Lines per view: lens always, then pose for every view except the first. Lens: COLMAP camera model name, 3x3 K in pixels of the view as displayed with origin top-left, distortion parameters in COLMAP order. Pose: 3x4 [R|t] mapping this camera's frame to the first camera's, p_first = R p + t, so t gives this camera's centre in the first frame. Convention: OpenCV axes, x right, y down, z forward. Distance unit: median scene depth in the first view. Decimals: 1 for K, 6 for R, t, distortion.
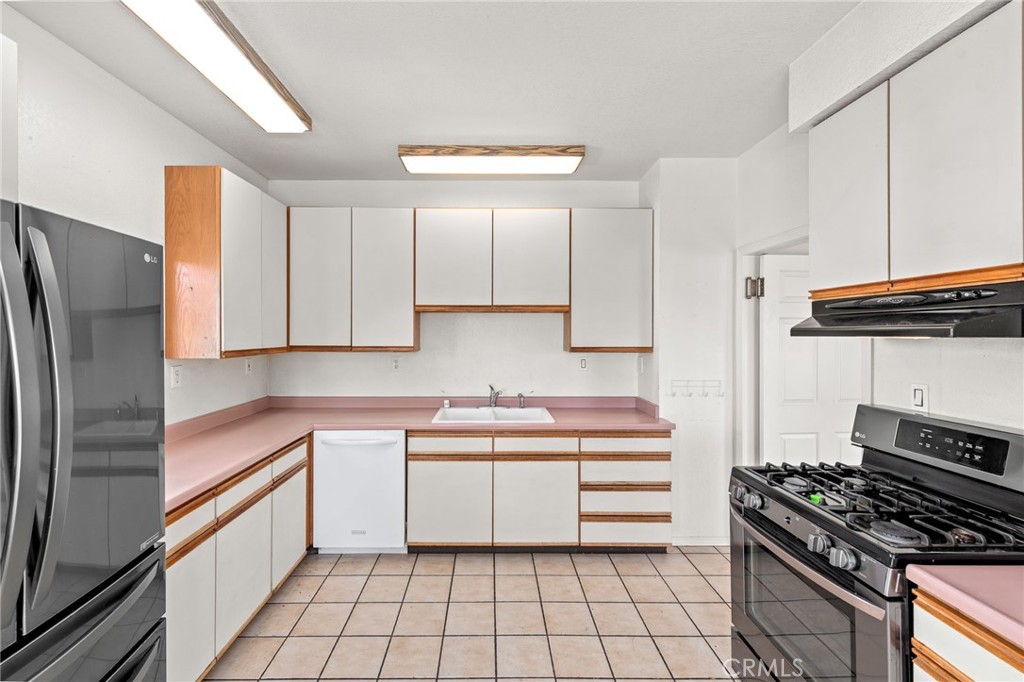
lens RADIAL K [[425.4, 0, 486.3], [0, 425.4, 330.4], [0, 0, 1]] dist [0.004327, 0.000298]
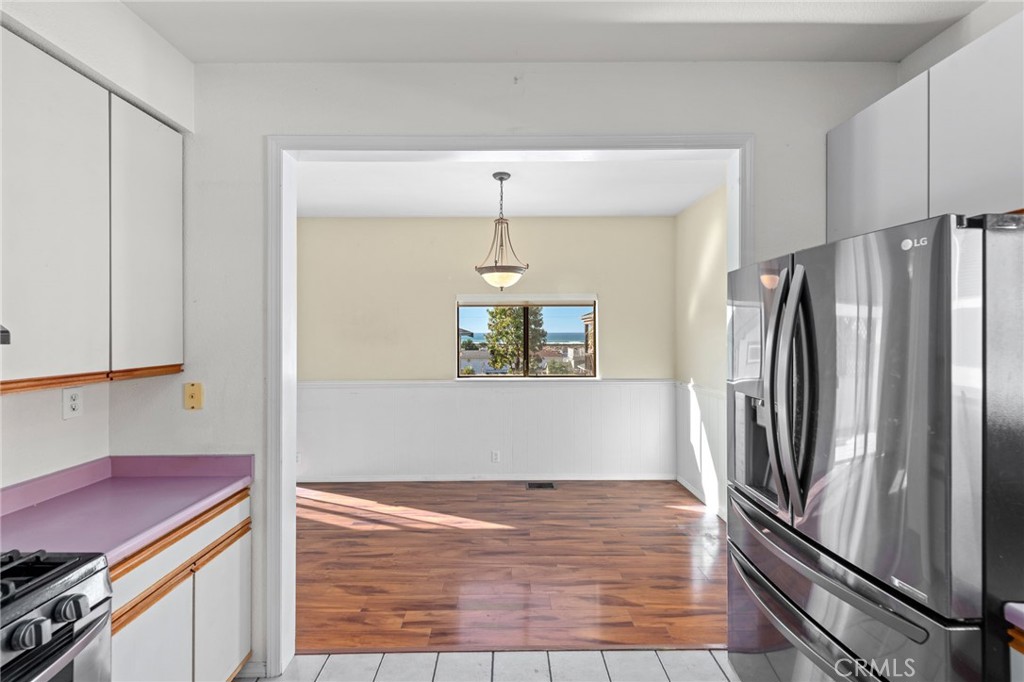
lens RADIAL K [[417.5, 0, 504.6], [0, 417.5, 334.1], [0, 0, 1]] dist [0.005442, -0.000327]
pose [[-0.999918, 0.002820, -0.012491, -0.005069], [0.002899, 0.999976, -0.006292, 0.001451], [0.012473, -0.006328, -0.999902, 1.251155]]
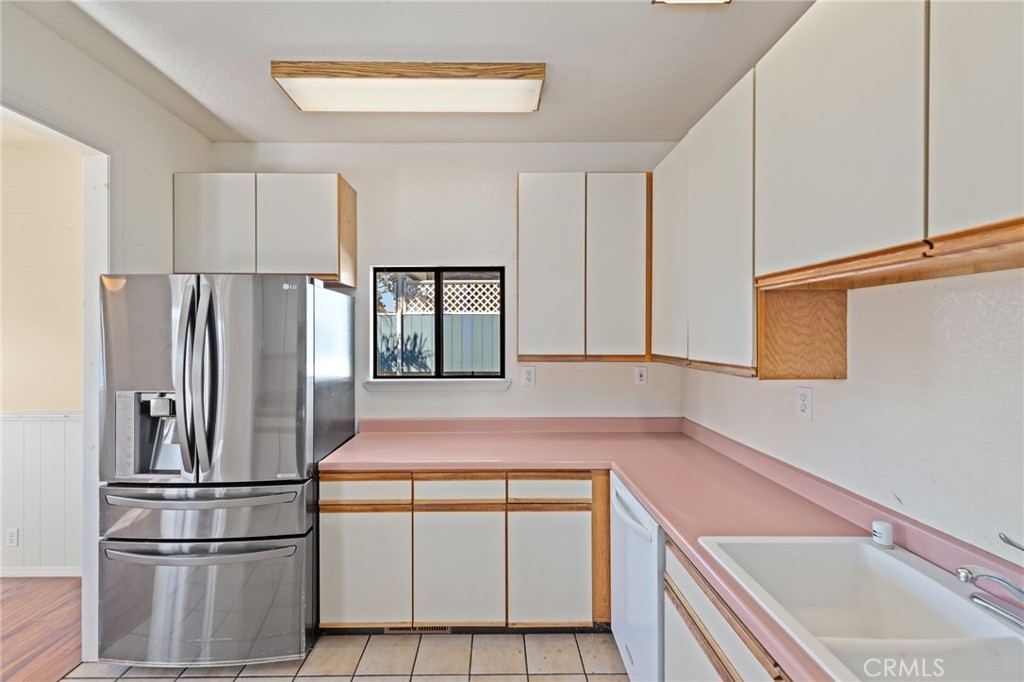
lens RADIAL K [[417.5, 0, 504.6], [0, 417.5, 334.1], [0, 0, 1]] dist [0.005442, -0.000327]
pose [[0.024249, 0.000902, -0.999706, 0.480840], [0.007084, 0.999974, 0.001074, -0.002147], [0.999681, -0.007108, 0.024242, 1.202894]]
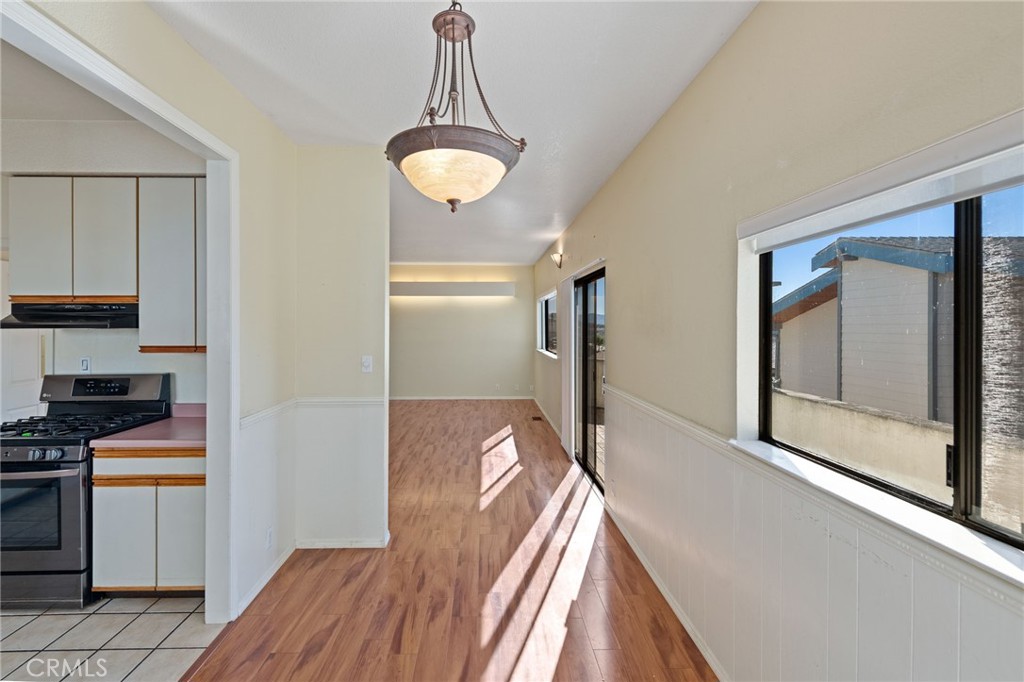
lens RADIAL K [[428.5, 0, 495.8], [0, 428.5, 330.6], [0, 0, 1]] dist [0.002419, -0.000505]
pose [[-0.032434, -0.004064, 0.999466, -0.669859], [-0.006744, 0.999970, 0.003847, 0.004209], [-0.999451, -0.006615, -0.032461, -0.513760]]
